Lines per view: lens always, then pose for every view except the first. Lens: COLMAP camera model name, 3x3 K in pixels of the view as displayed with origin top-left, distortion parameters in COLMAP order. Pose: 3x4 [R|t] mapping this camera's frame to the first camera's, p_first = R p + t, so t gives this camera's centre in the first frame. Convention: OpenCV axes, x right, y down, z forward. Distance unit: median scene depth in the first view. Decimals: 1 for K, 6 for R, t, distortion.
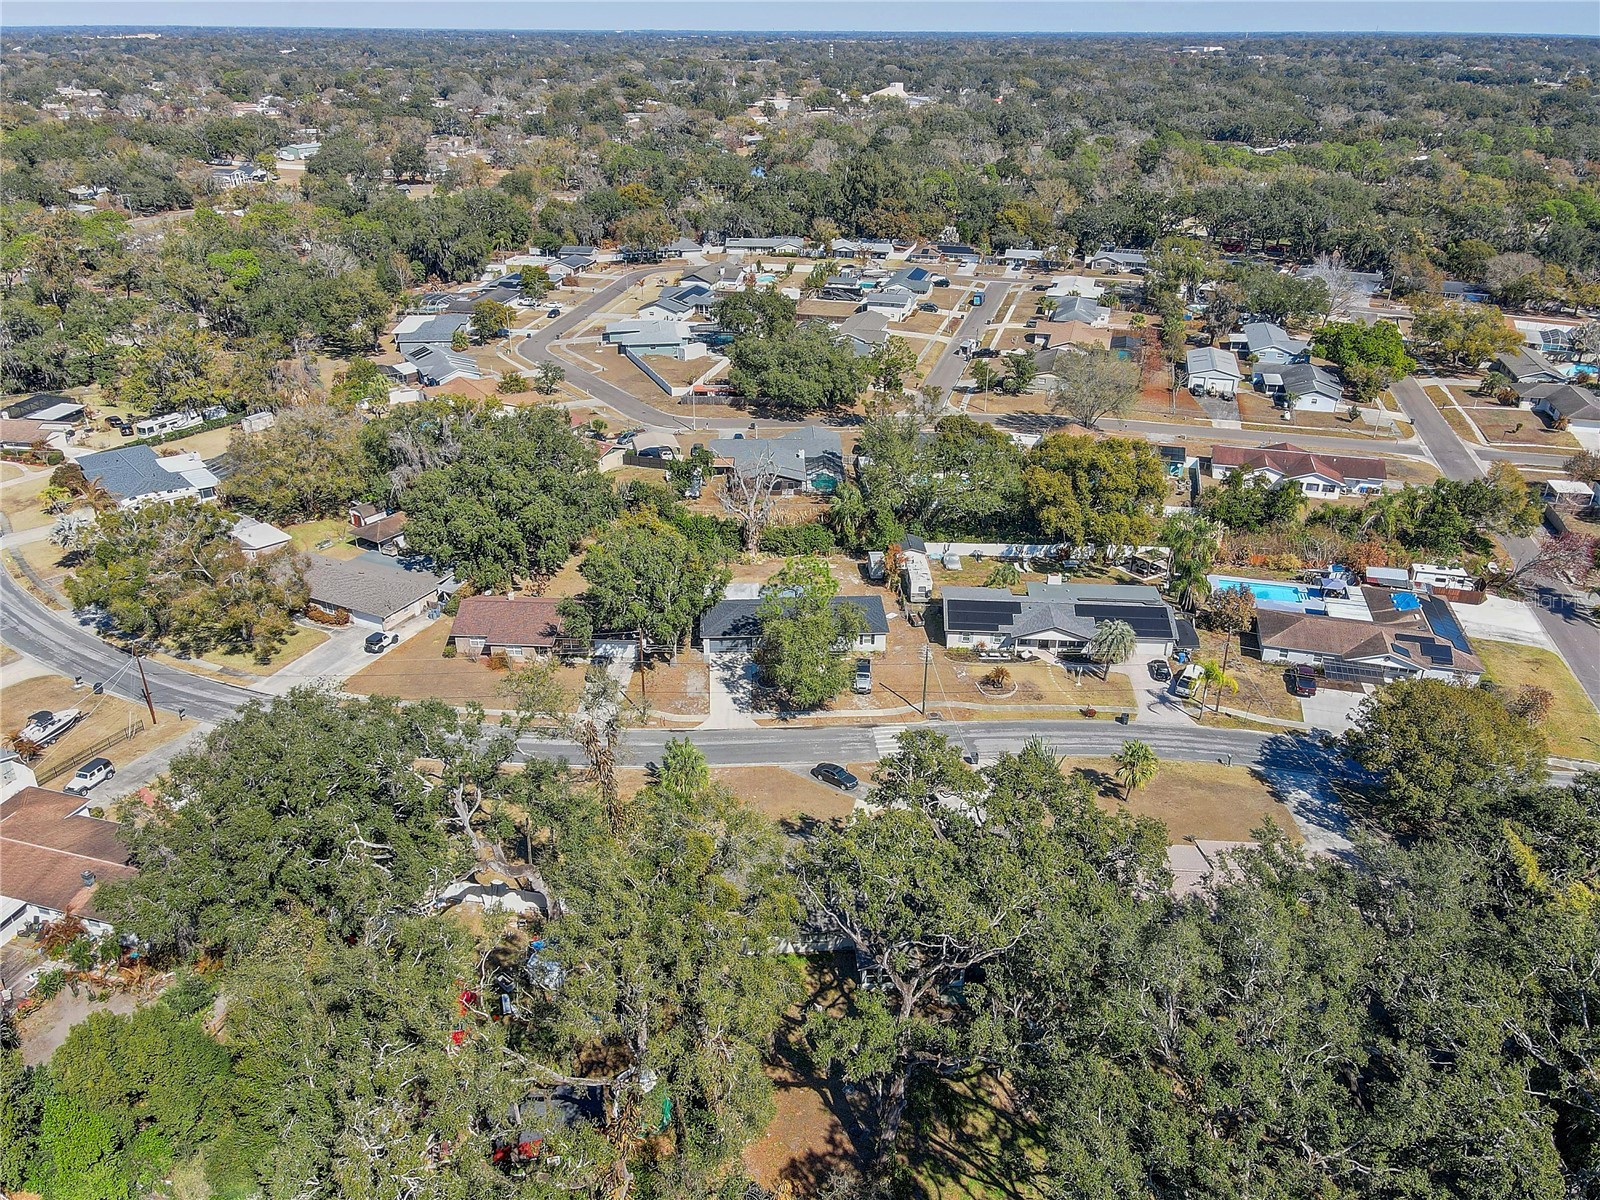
lens RADIAL K [[1172.0, 0, 800.0], [0, 1172.0, 600.0], [0, 0, 1]] dist [-0.003070, 0.043873]
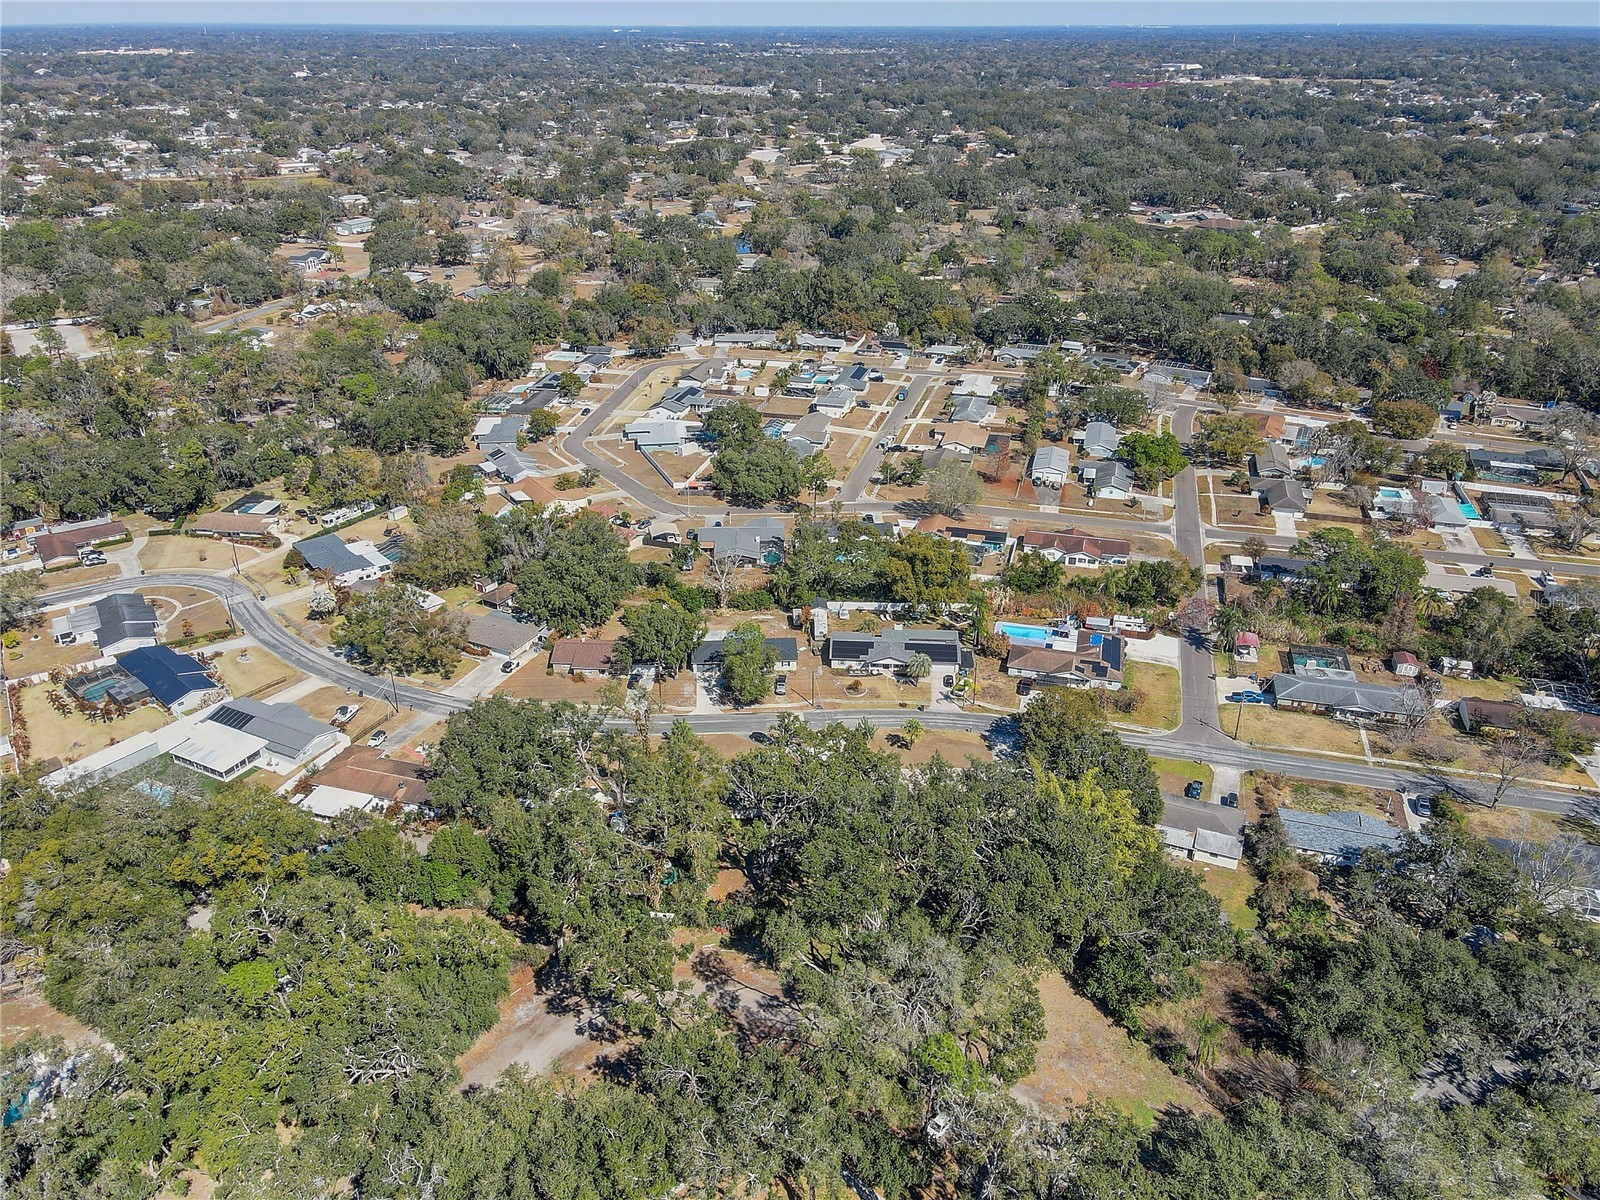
lens RADIAL K [[1172.0, 0, 800.0], [0, 1172.0, 600.0], [0, 0, 1]] dist [-0.003070, 0.043873]
pose [[0.999989, -0.004669, -0.000260, 0.056269], [0.004671, 0.999973, 0.005714, -0.051416], [0.000234, -0.005715, 0.999984, -0.543337]]
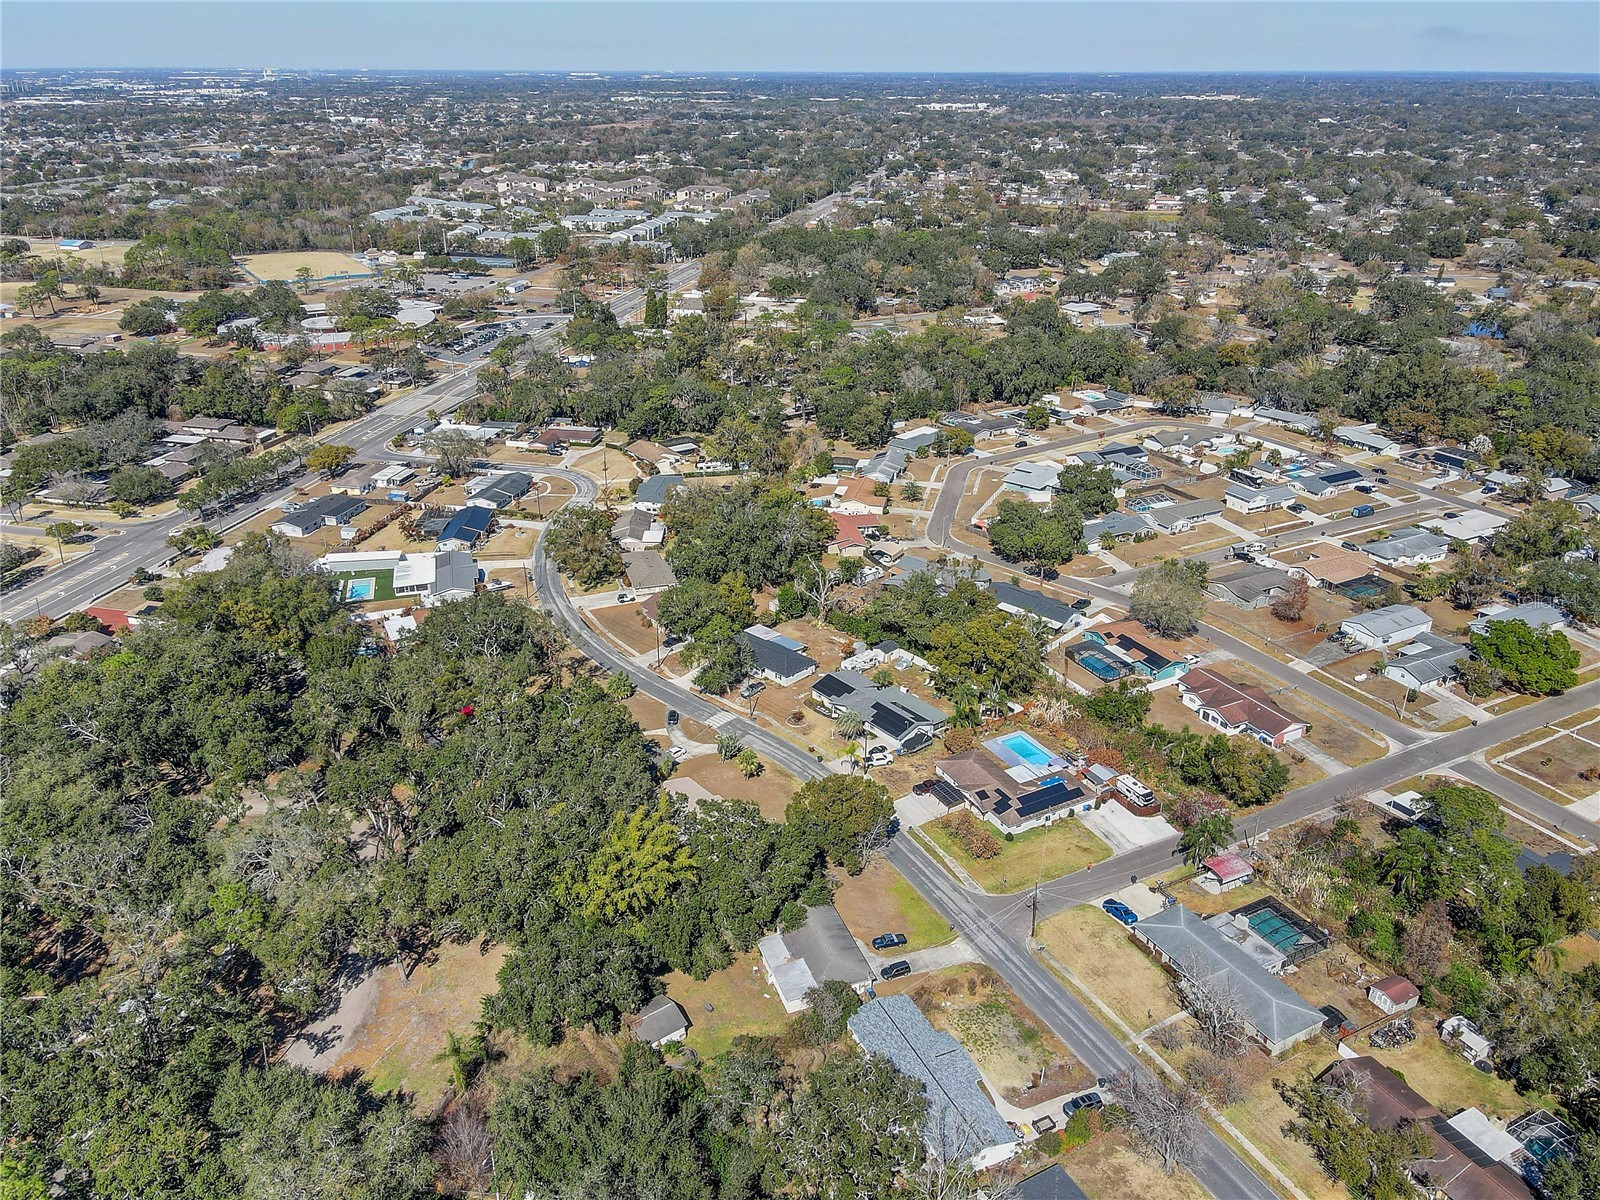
lens RADIAL K [[1172.0, 0, 800.0], [0, 1172.0, 600.0], [0, 0, 1]] dist [-0.003070, 0.043873]
pose [[0.685965, 0.301061, -0.662430, 0.886563], [-0.319789, 0.942491, 0.097193, -0.188748], [0.653595, 0.145167, 0.742792, -0.250226]]
